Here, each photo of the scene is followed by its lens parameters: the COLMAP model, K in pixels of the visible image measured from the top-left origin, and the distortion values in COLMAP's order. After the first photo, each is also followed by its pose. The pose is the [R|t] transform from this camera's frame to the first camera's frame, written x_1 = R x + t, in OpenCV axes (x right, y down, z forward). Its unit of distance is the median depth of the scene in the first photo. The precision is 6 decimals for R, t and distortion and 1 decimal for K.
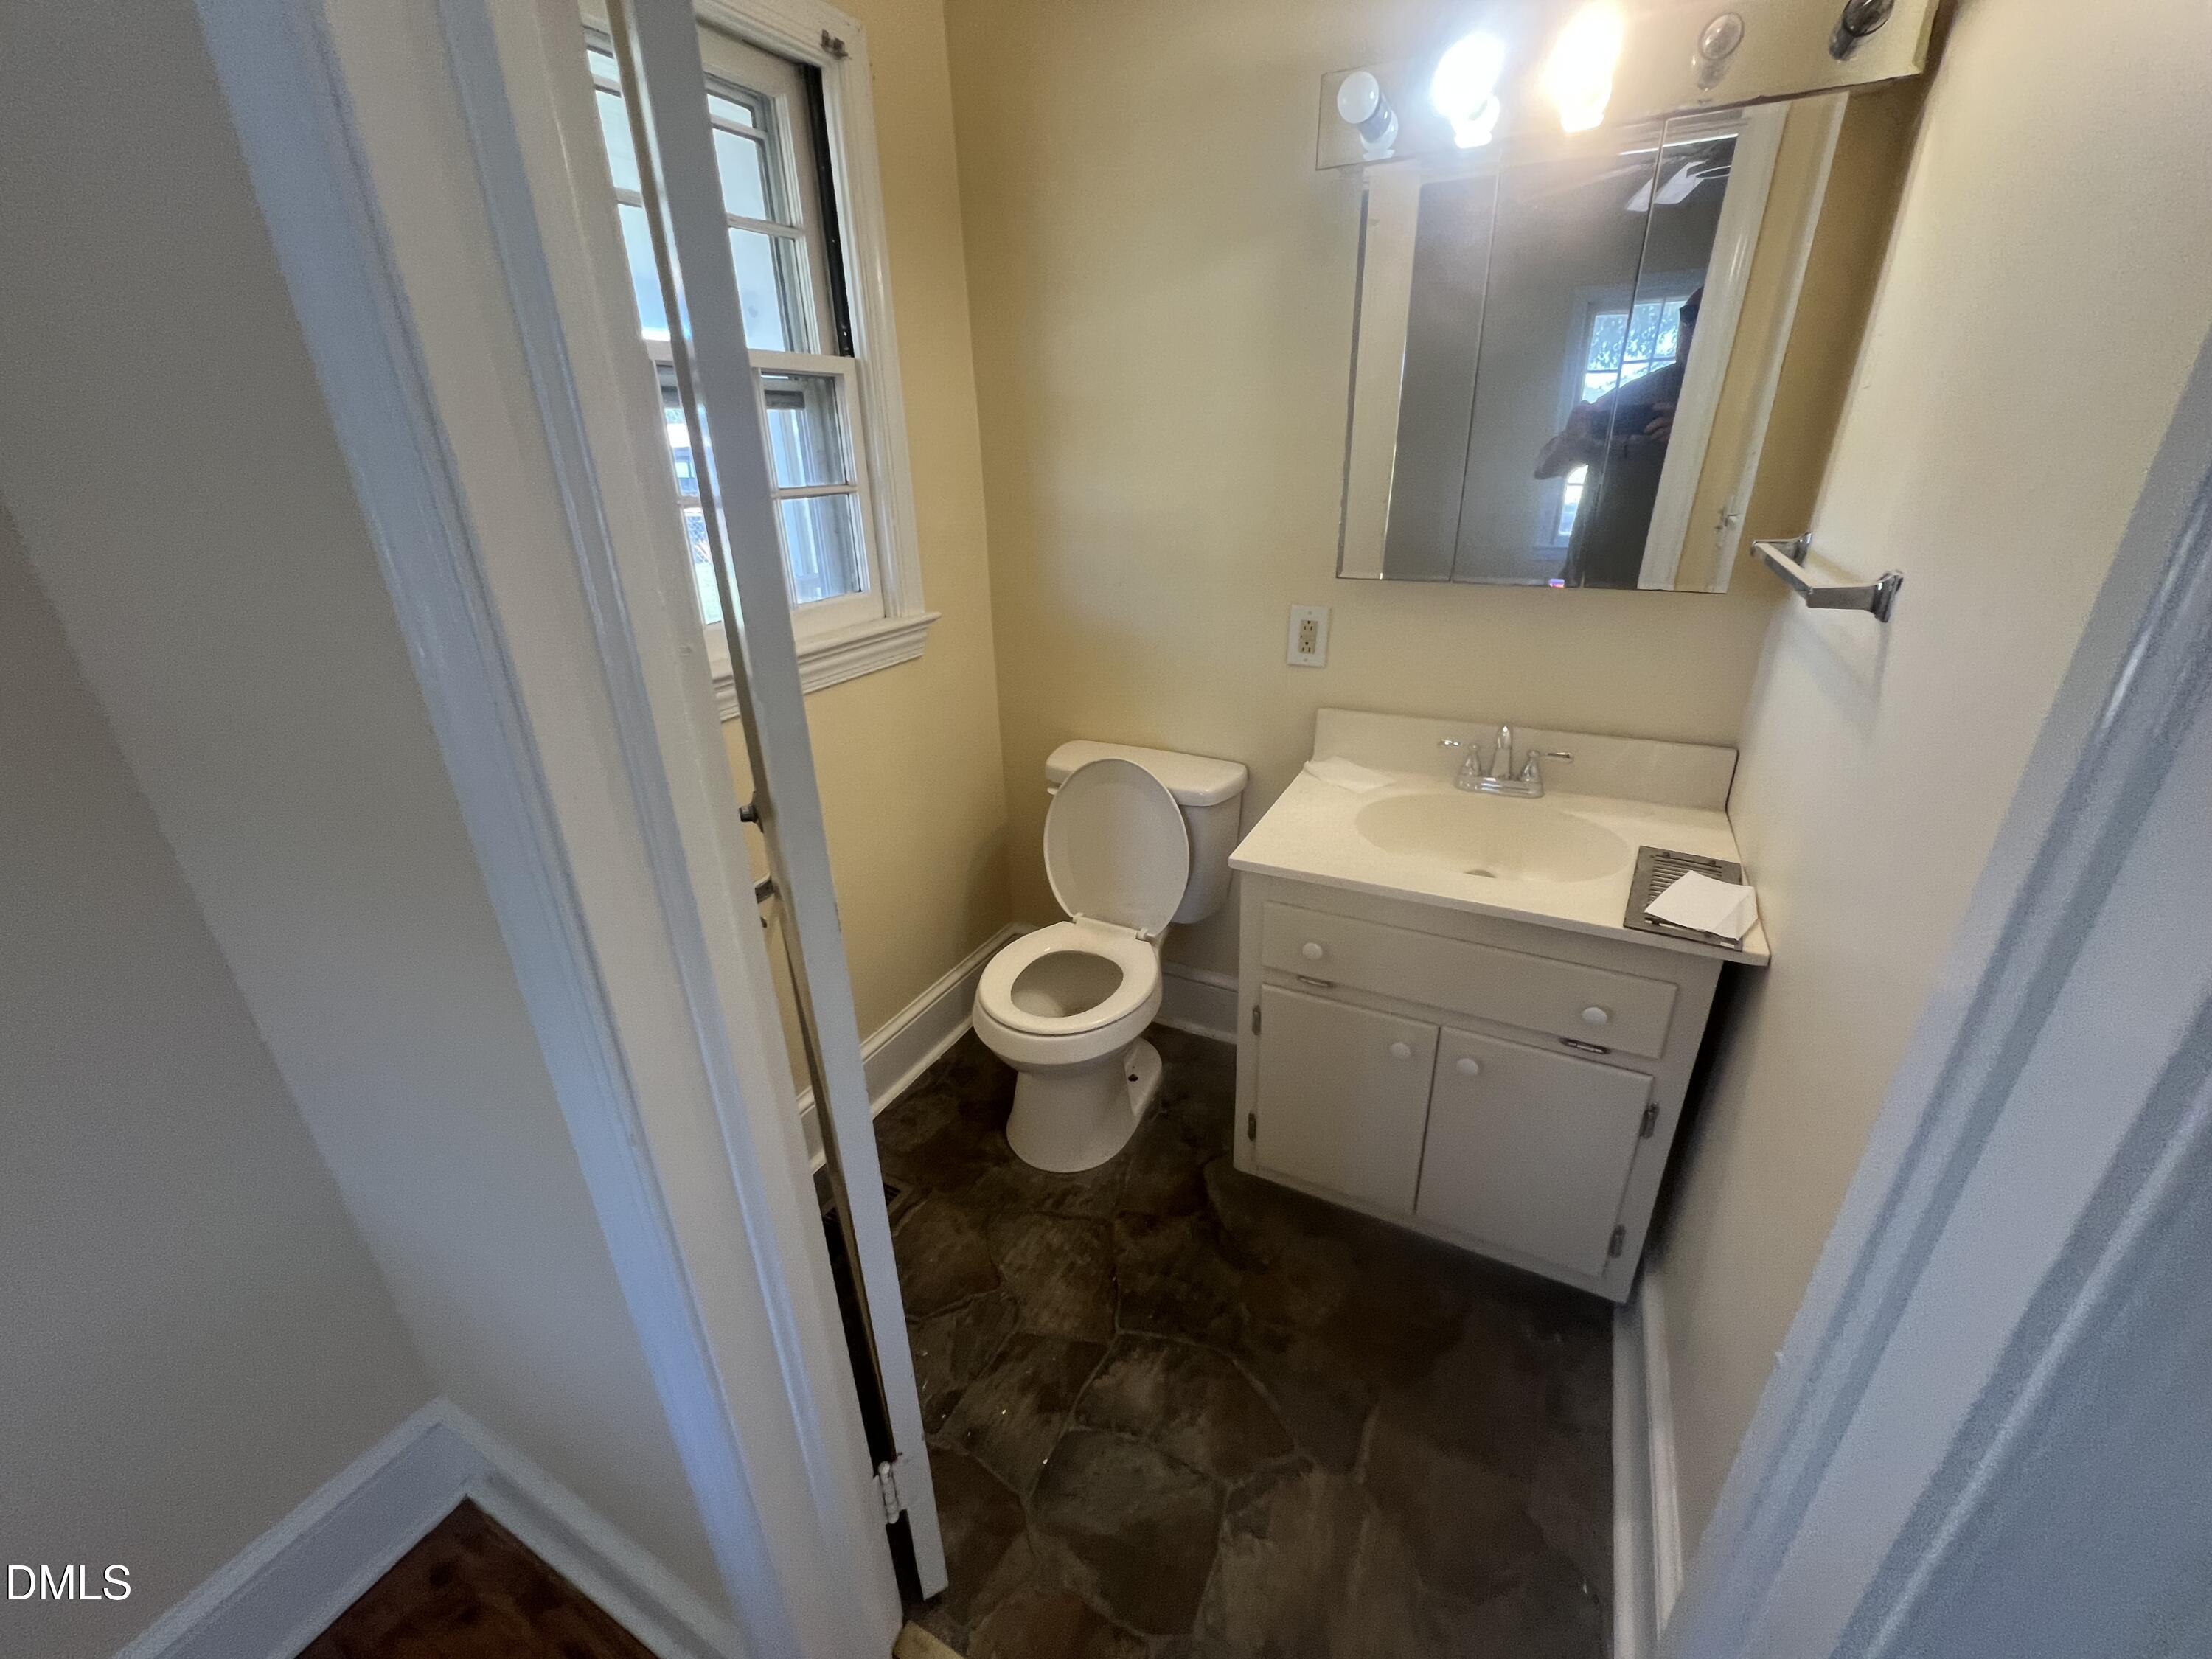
lens RADIAL K [[888.5, 0, 1097.4], [0, 888.5, 825.0], [0, 0, 1]] dist [-0.005221, 0.001094]
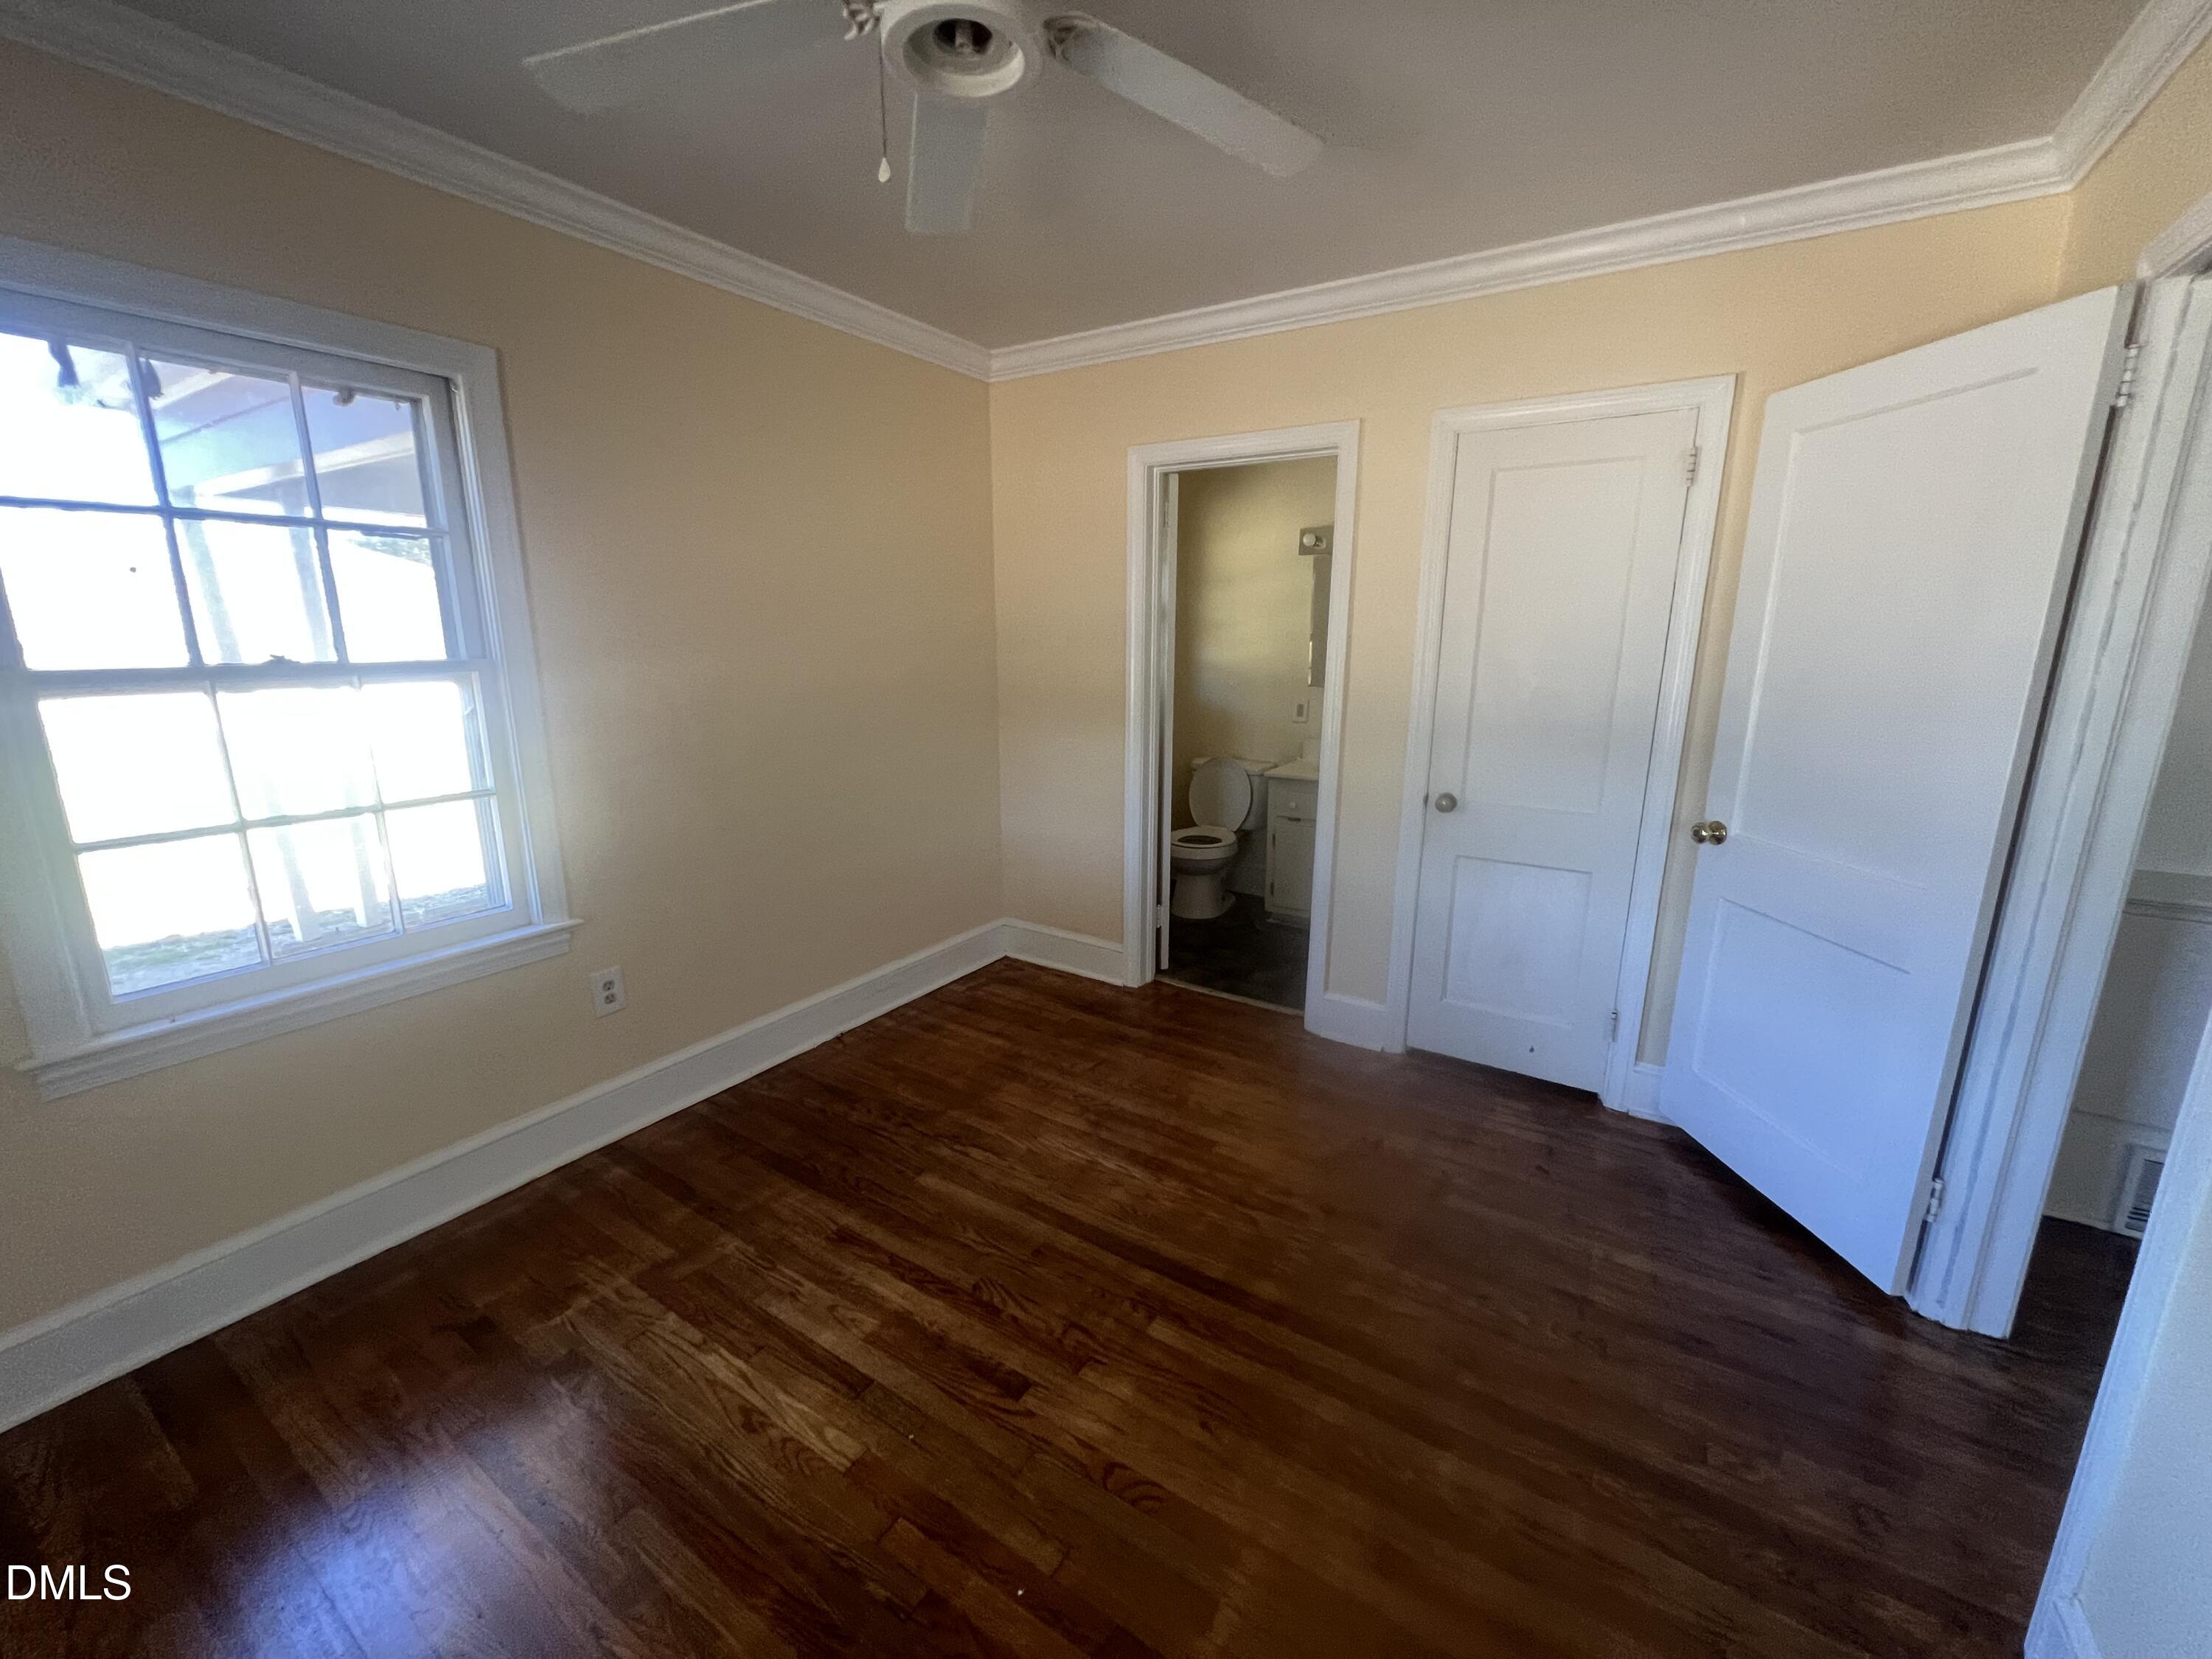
lens RADIAL K [[888.5, 0, 1103.6], [0, 888.5, 826.3], [0, 0, 1]] dist [-0.005221, 0.001094]
pose [[0.996389, 0.045329, -0.071798, -0.175099], [-0.058309, 0.979950, -0.190520, 0.867133], [0.061723, 0.194018, 0.979054, -2.013028]]
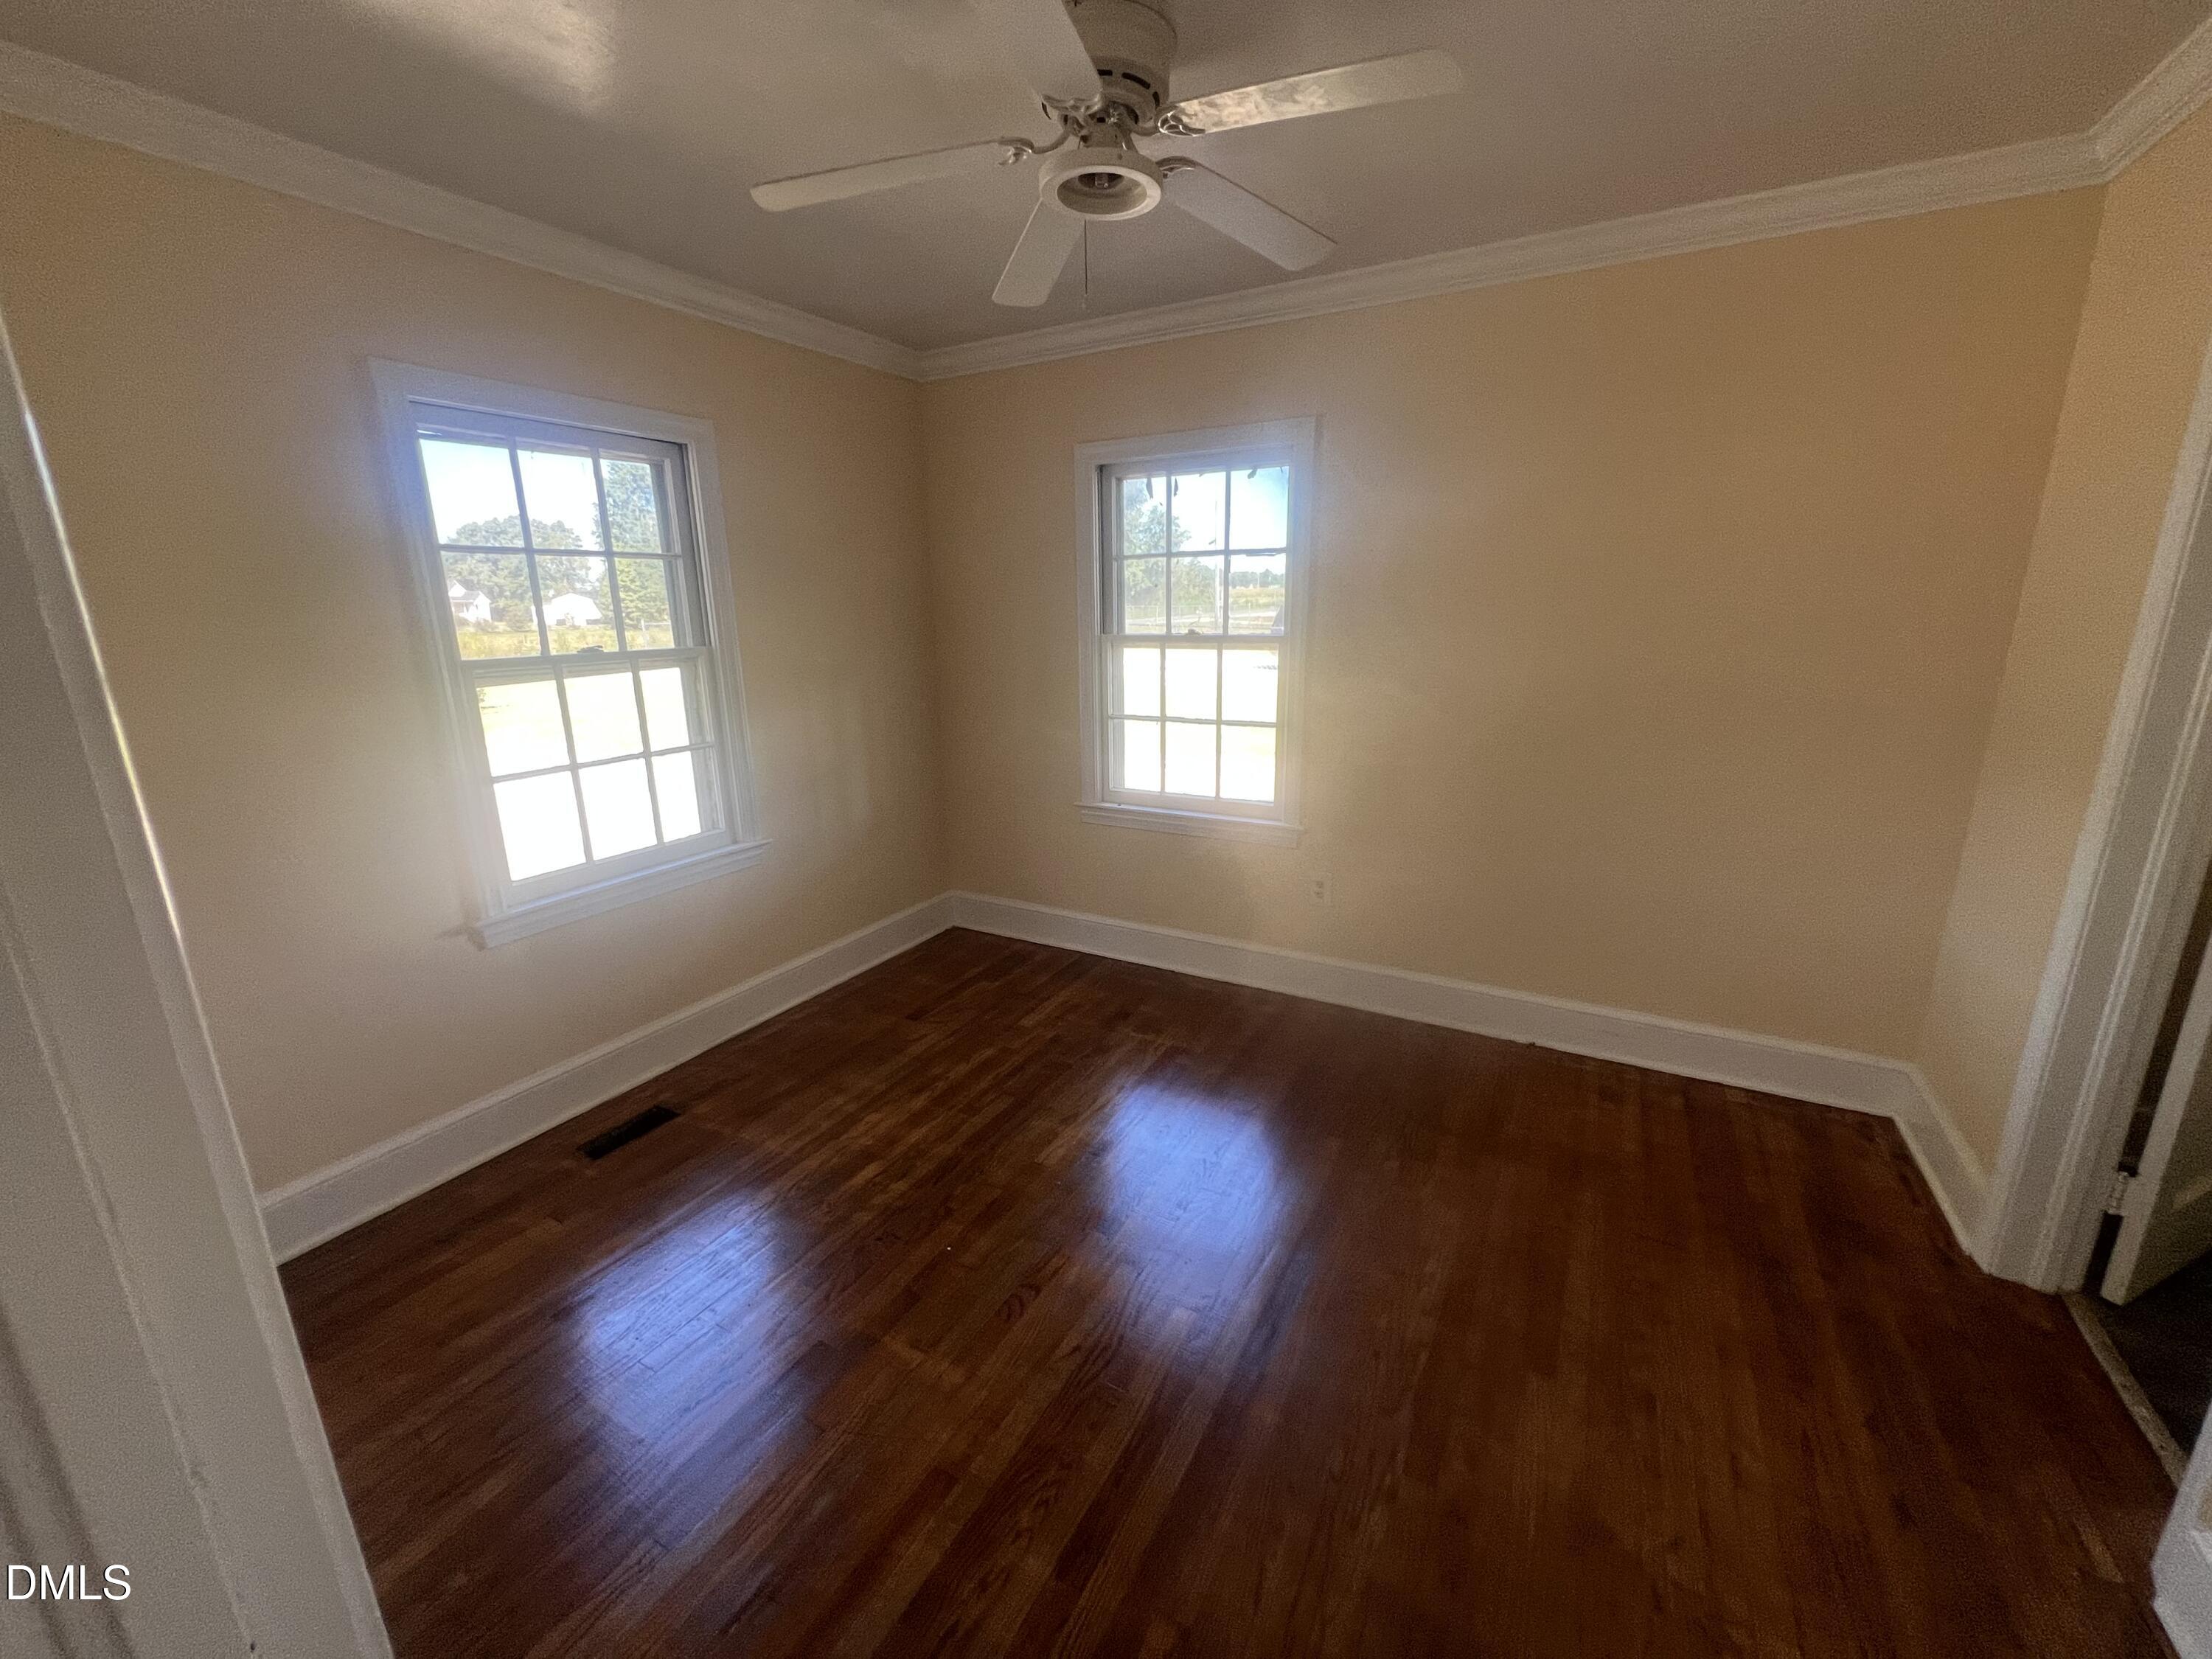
lens RADIAL K [[888.0, 0, 1105.4], [0, 888.0, 830.4], [0, 0, 1]] dist [-0.006028, 0.001263]
pose [[-0.022162, 0.272554, -0.961885, 1.023471], [-0.388885, 0.884000, 0.259445, 0.356035], [0.921020, 0.379812, 0.086401, -1.002269]]
